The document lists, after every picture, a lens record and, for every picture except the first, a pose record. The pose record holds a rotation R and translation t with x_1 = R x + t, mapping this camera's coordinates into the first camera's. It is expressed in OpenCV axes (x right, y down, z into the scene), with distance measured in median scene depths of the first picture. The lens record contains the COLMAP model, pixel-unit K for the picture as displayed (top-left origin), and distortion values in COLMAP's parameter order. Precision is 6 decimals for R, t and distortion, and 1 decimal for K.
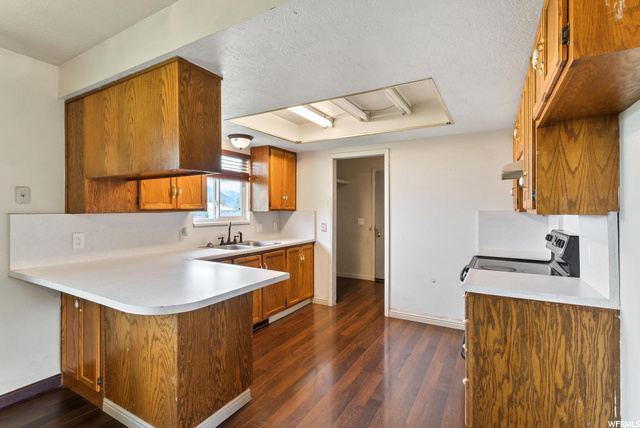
lens RADIAL K [[308.2, 0, 315.7], [0, 308.2, 209.2], [0, 0, 1]] dist [0.004507, 0.000093]
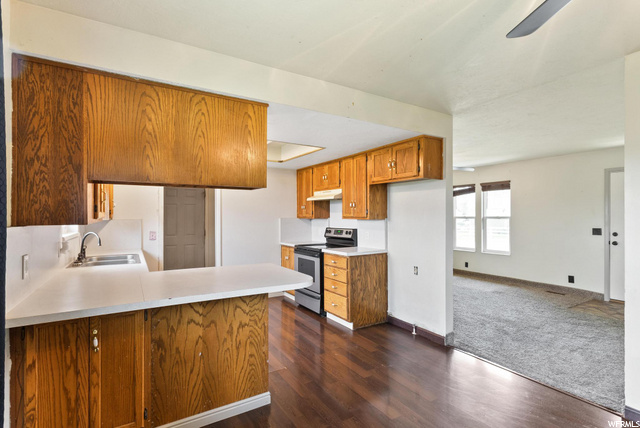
lens RADIAL K [[308.2, 0, 315.7], [0, 308.2, 209.2], [0, 0, 1]] dist [0.004507, 0.000093]
pose [[0.474413, 0.021065, 0.880050, -1.465910], [0.000015, 0.999713, -0.023938, -0.005924], [-0.880303, 0.011370, 0.474276, 0.176434]]
